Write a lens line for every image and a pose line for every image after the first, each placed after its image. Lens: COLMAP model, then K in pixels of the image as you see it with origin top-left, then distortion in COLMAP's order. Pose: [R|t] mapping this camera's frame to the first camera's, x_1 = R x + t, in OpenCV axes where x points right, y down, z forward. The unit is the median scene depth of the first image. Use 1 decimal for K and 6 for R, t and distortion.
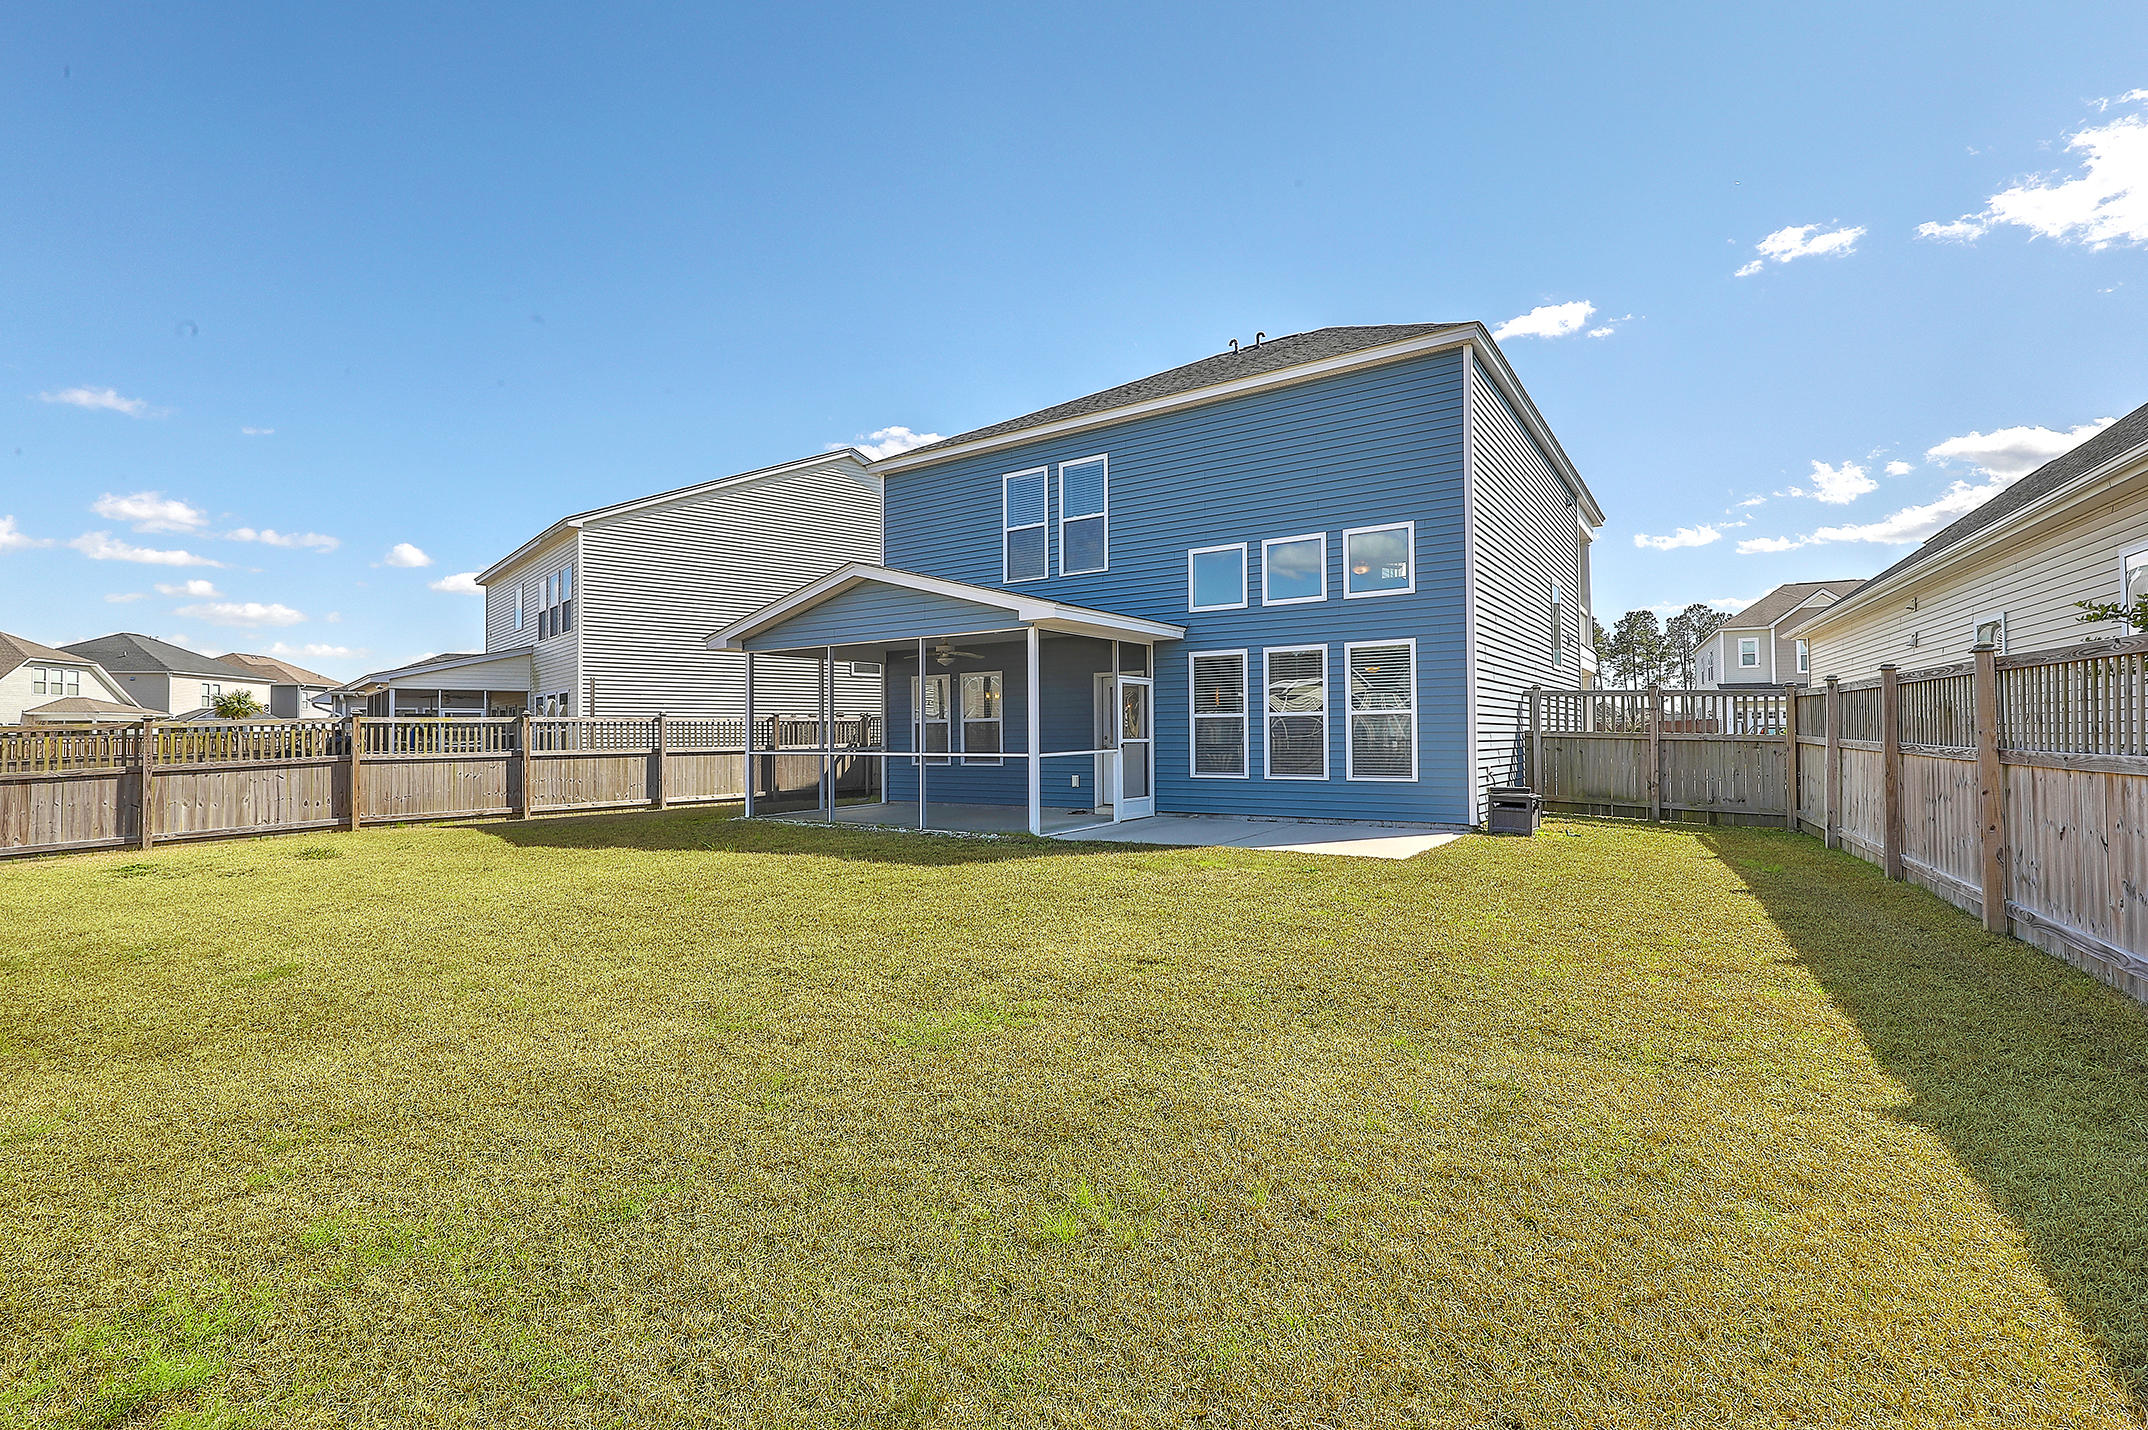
lens RADIAL K [[977.0, 0, 1078.6], [0, 977.0, 720.6], [0, 0, 1]] dist [0.008898, -0.004550]
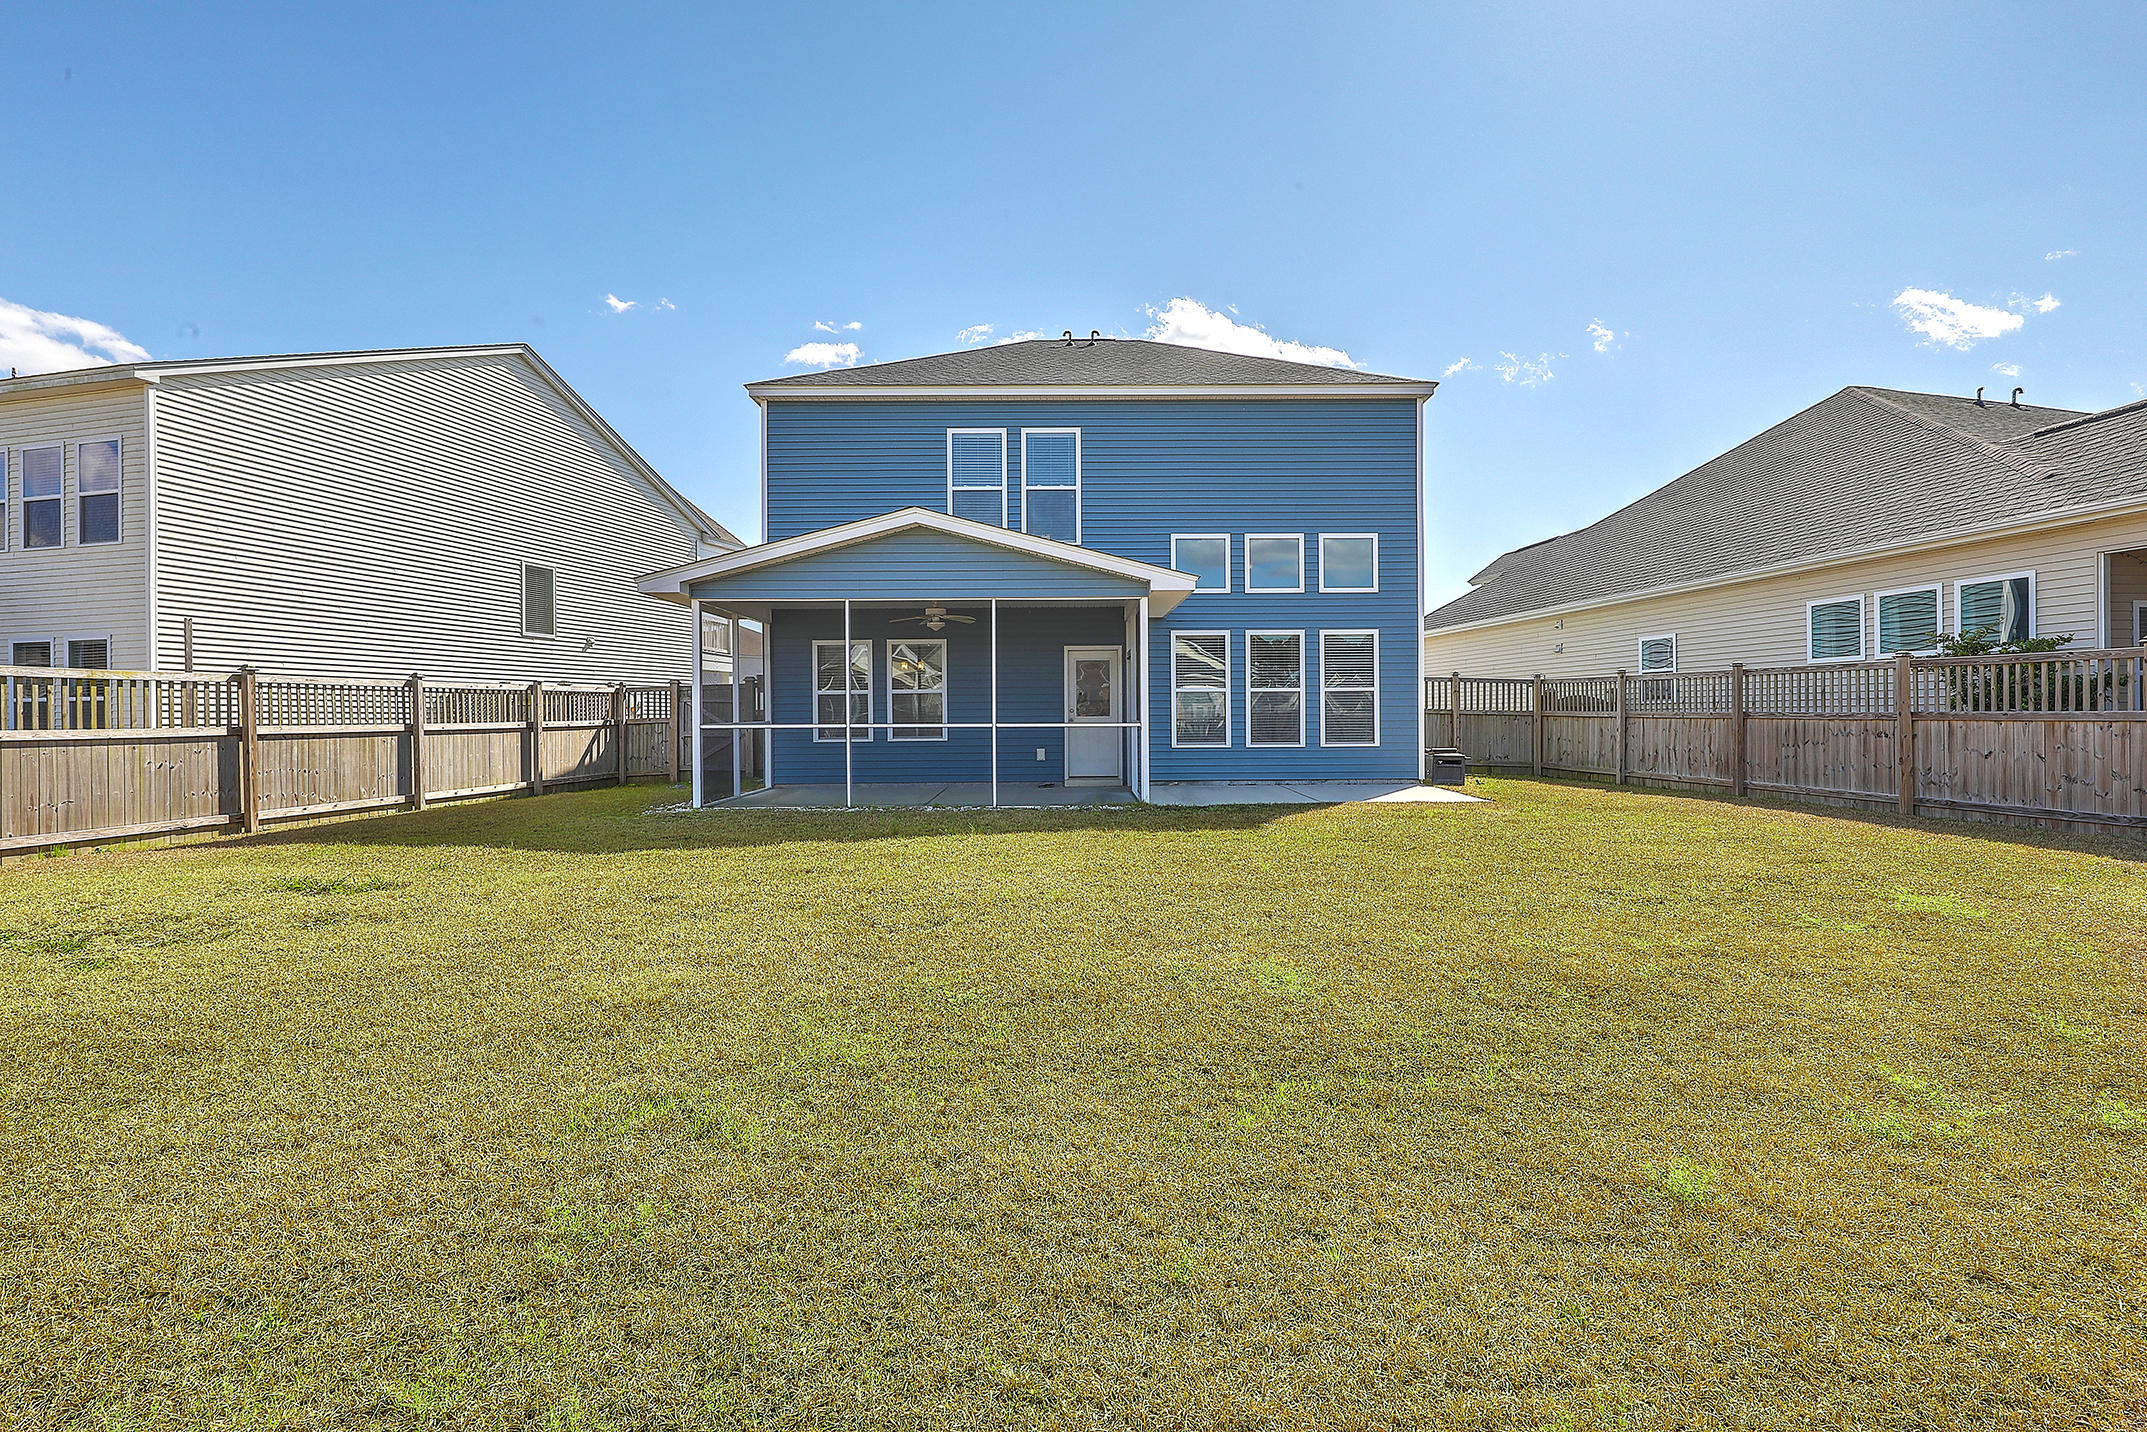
lens RADIAL K [[976.5, 0, 1079.8], [0, 976.5, 716.0], [0, 0, 1]] dist [0.008898, -0.004550]
pose [[0.818942, 0.003451, 0.573865, -0.499028], [-0.009526, 0.999926, 0.007582, 0.014111], [-0.573797, -0.011676, 0.818915, 0.158427]]
